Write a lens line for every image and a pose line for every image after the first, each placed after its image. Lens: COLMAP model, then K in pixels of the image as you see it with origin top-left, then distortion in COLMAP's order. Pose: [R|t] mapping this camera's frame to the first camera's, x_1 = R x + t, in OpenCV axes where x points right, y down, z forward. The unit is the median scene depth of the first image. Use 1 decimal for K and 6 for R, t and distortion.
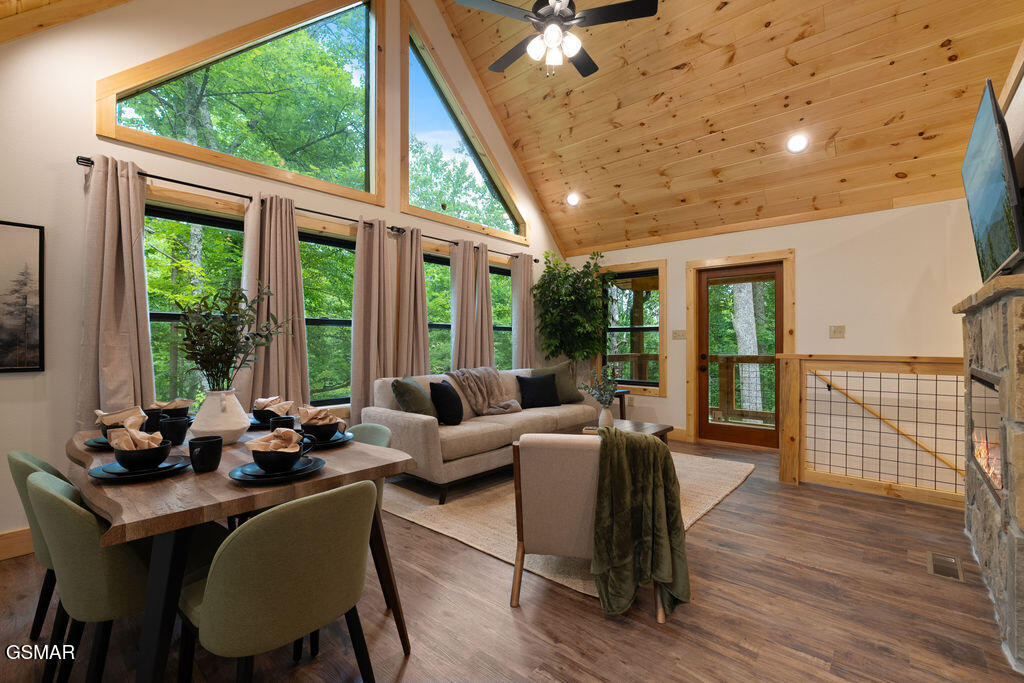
lens RADIAL K [[446.8, 0, 510.2], [0, 446.8, 343.5], [0, 0, 1]] dist [-0.003790, 0.000045]
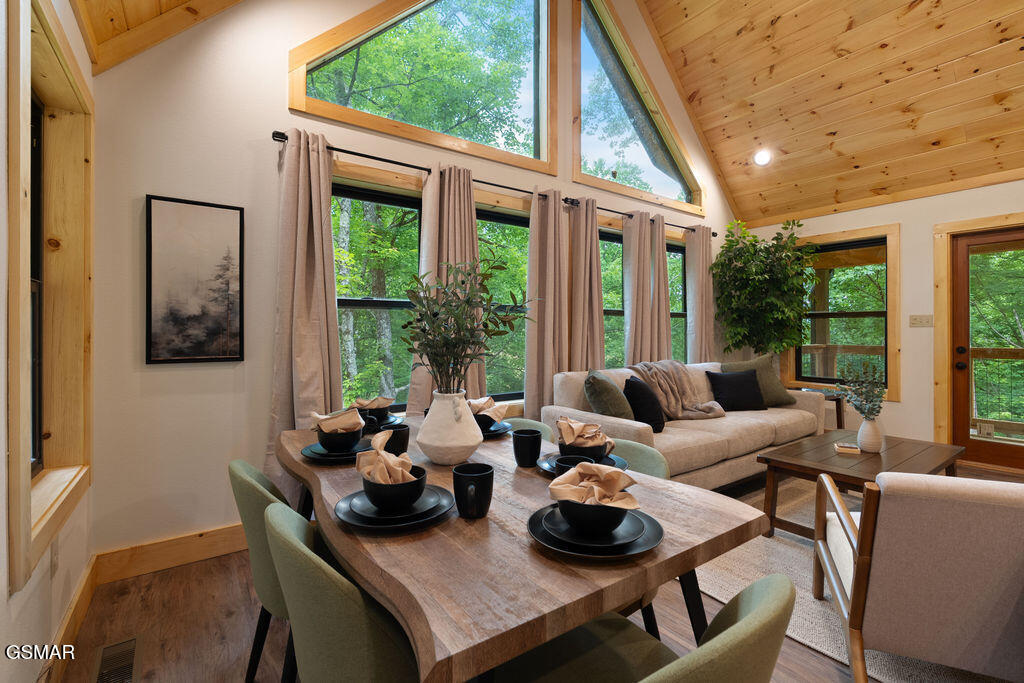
lens RADIAL K [[471.2, 0, 531.1], [0, 471.2, 331.5], [0, 0, 1]] dist [0.000112, -0.000302]
pose [[0.974843, 0.001139, -0.222889, -0.118019], [-0.001382, 0.999999, -0.000935, -0.000213], [0.222887, 0.001219, 0.974843, 0.082740]]
